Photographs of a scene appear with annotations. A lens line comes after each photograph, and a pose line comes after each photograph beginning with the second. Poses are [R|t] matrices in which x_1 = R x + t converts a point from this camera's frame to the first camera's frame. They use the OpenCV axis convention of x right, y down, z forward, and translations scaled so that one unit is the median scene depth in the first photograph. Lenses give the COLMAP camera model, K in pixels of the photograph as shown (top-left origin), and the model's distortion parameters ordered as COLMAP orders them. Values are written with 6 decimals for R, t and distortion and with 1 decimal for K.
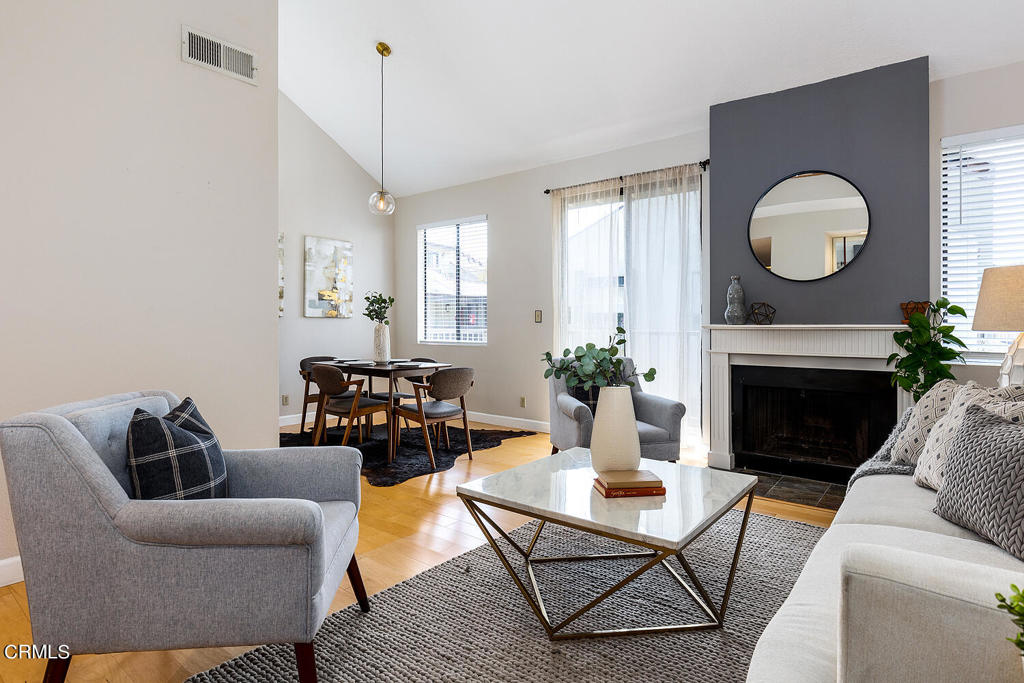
lens RADIAL K [[551.6, 0, 520.9], [0, 551.6, 334.9], [0, 0, 1]] dist [0.001756, -0.000385]
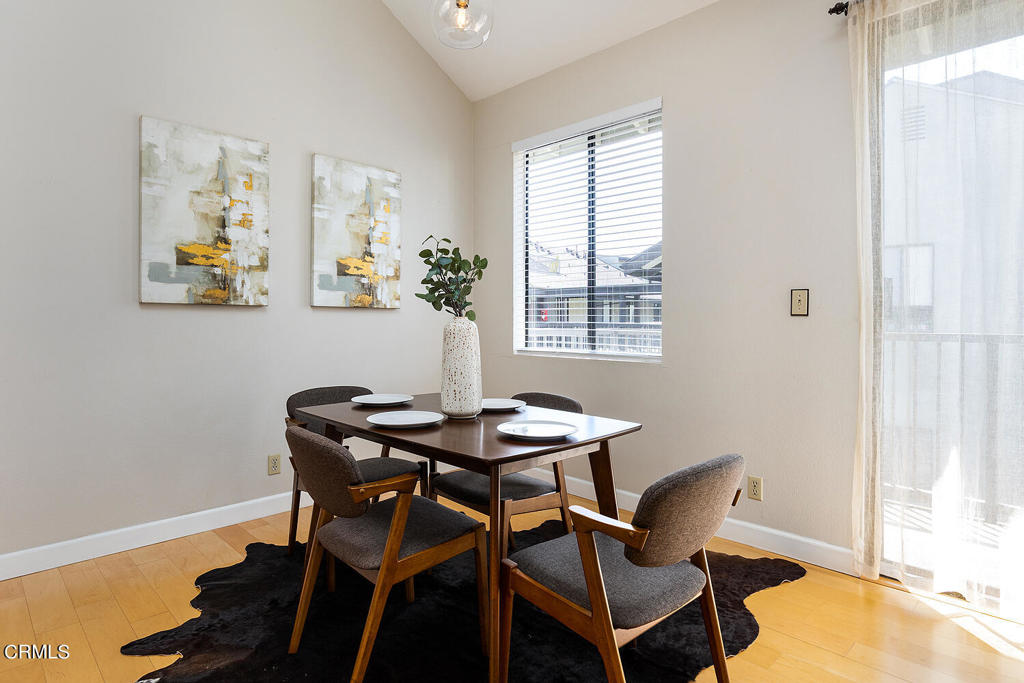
lens RADIAL K [[524.4, 0, 508.2], [0, 524.4, 338.7], [0, 0, 1]] dist [-0.018156, -0.000317]
pose [[0.993381, 0.003892, -0.114803, -0.143471], [-0.002279, 0.999897, 0.014179, -0.008788], [0.114846, -0.013823, 0.993287, 0.513737]]
